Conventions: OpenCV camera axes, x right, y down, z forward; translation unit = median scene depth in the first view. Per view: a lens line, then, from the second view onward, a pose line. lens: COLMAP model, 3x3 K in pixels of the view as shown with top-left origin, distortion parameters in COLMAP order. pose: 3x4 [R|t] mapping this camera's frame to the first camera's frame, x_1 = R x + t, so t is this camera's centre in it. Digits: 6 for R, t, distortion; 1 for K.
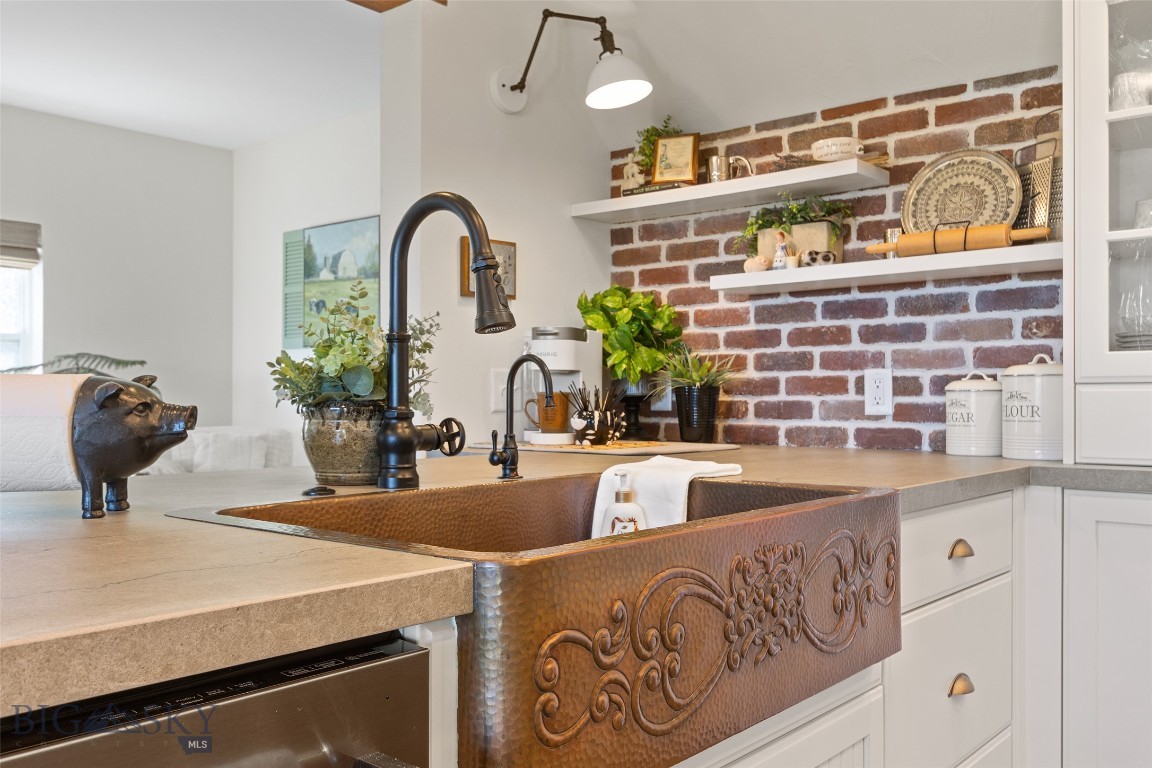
lens RADIAL K [[1022.2, 0, 576.0], [0, 1022.2, 384.0], [0, 0, 1]] dist [0.017843, -0.000347]
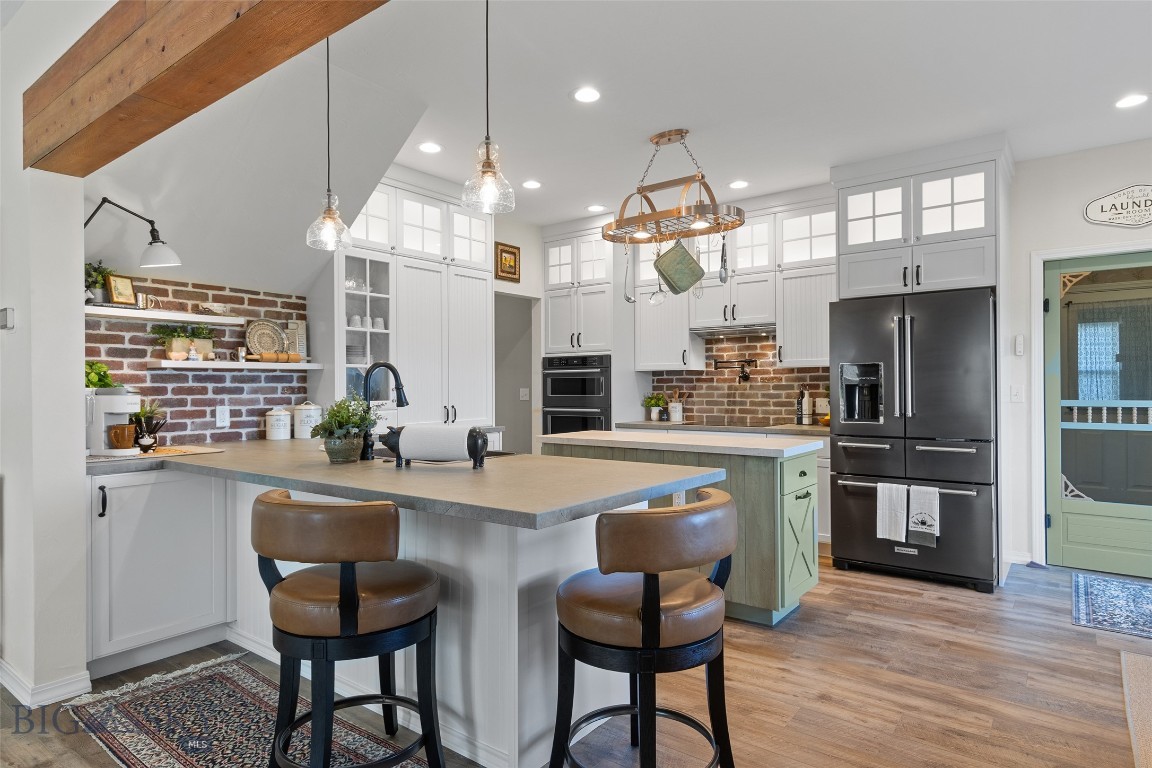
lens RADIAL K [[651.2, 0, 576.0], [0, 651.2, 384.0], [0, 0, 1]] dist [0.013207, -0.000597]
pose [[-0.045143, 0.004758, 0.998969, -1.151478], [-0.007184, 0.999961, -0.005087, -0.060222], [-0.998955, -0.007406, -0.045107, 0.277994]]
